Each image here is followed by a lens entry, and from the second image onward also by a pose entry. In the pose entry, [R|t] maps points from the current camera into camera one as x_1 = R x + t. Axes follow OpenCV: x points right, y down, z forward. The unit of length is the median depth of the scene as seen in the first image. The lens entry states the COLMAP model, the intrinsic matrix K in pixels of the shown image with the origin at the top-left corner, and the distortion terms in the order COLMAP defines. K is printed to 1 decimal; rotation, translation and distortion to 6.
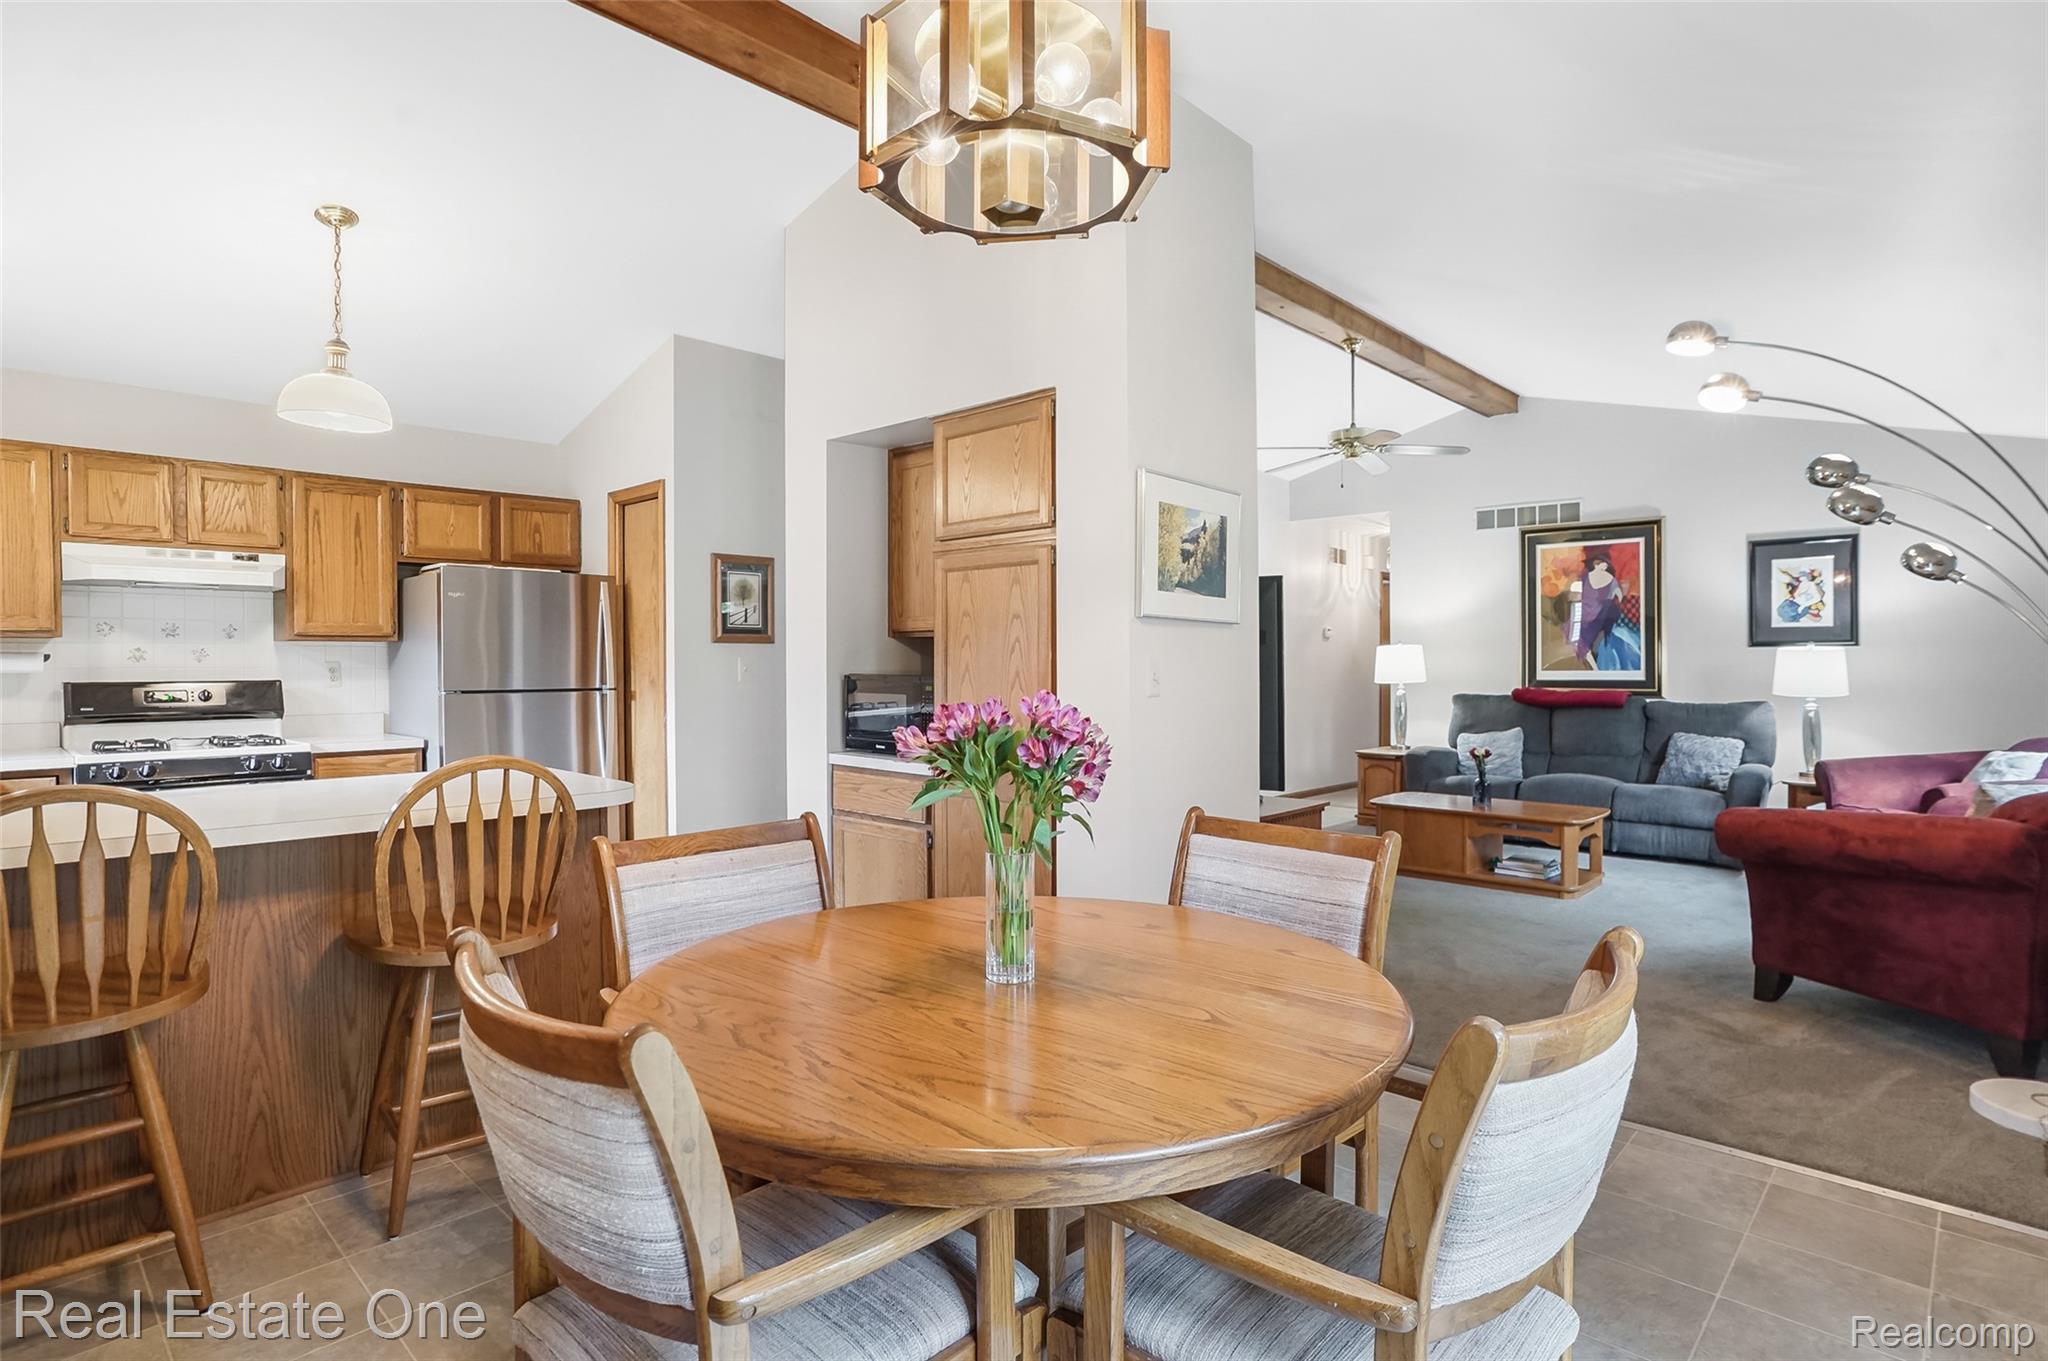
lens RADIAL K [[1024.6, 0, 1046.4], [0, 1024.6, 680.8], [0, 0, 1]] dist [-0.041969, 0.026966]
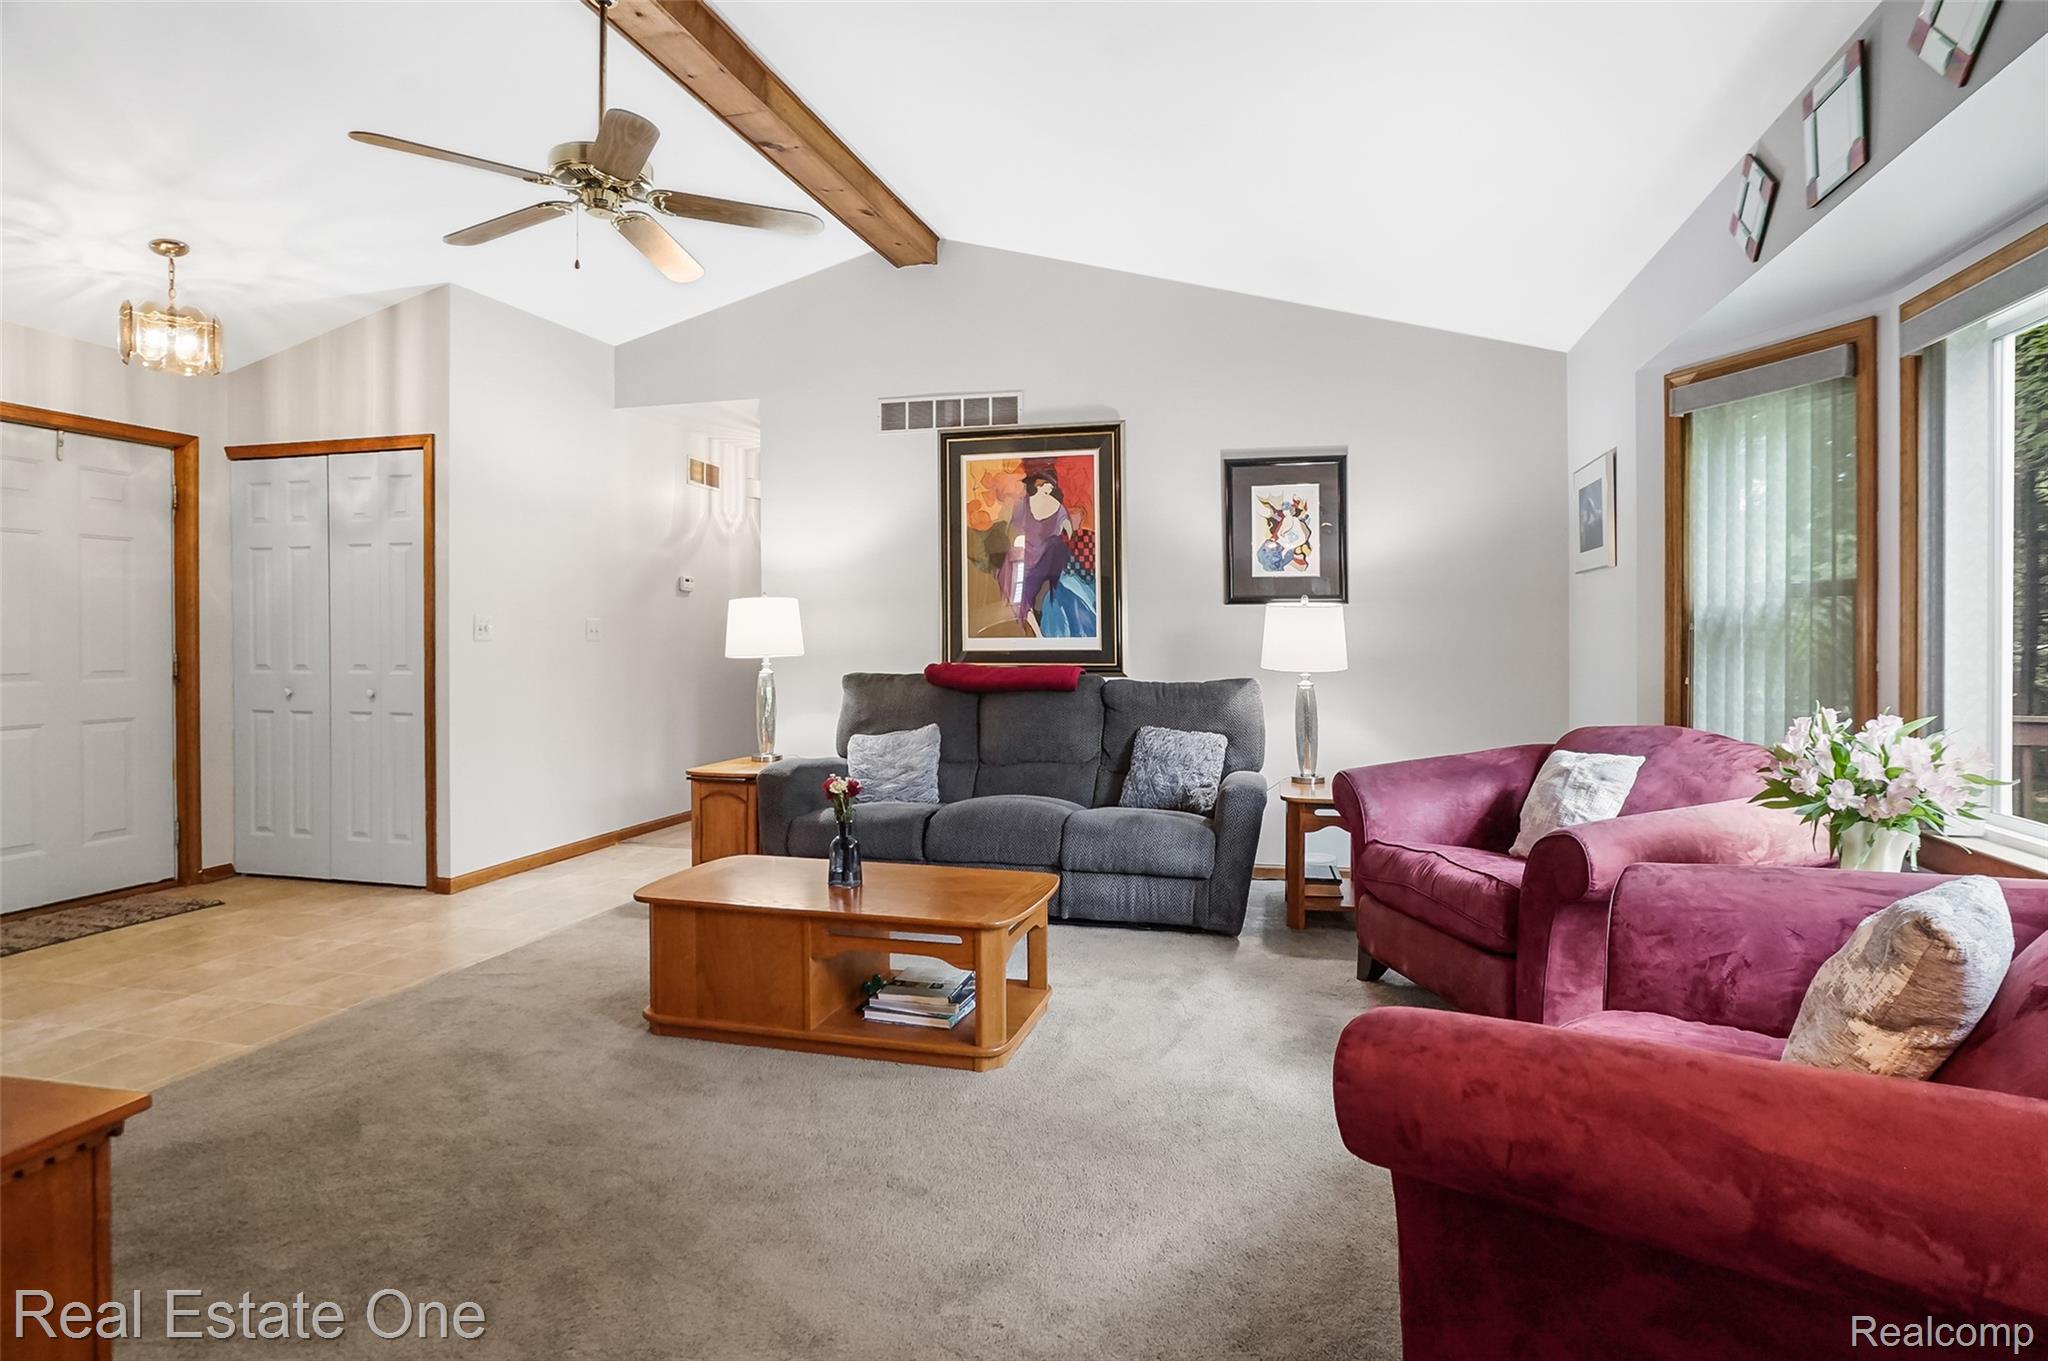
lens RADIAL K [[1099.5, 0, 1033.1], [0, 1099.5, 674.9], [0, 0, 1]] dist [-0.074952, 0.039599]
pose [[0.885026, -0.015815, 0.465274, 0.198152], [0.008034, 0.999793, 0.018702, 0.001750], [-0.465473, -0.012814, 0.884969, 0.354787]]
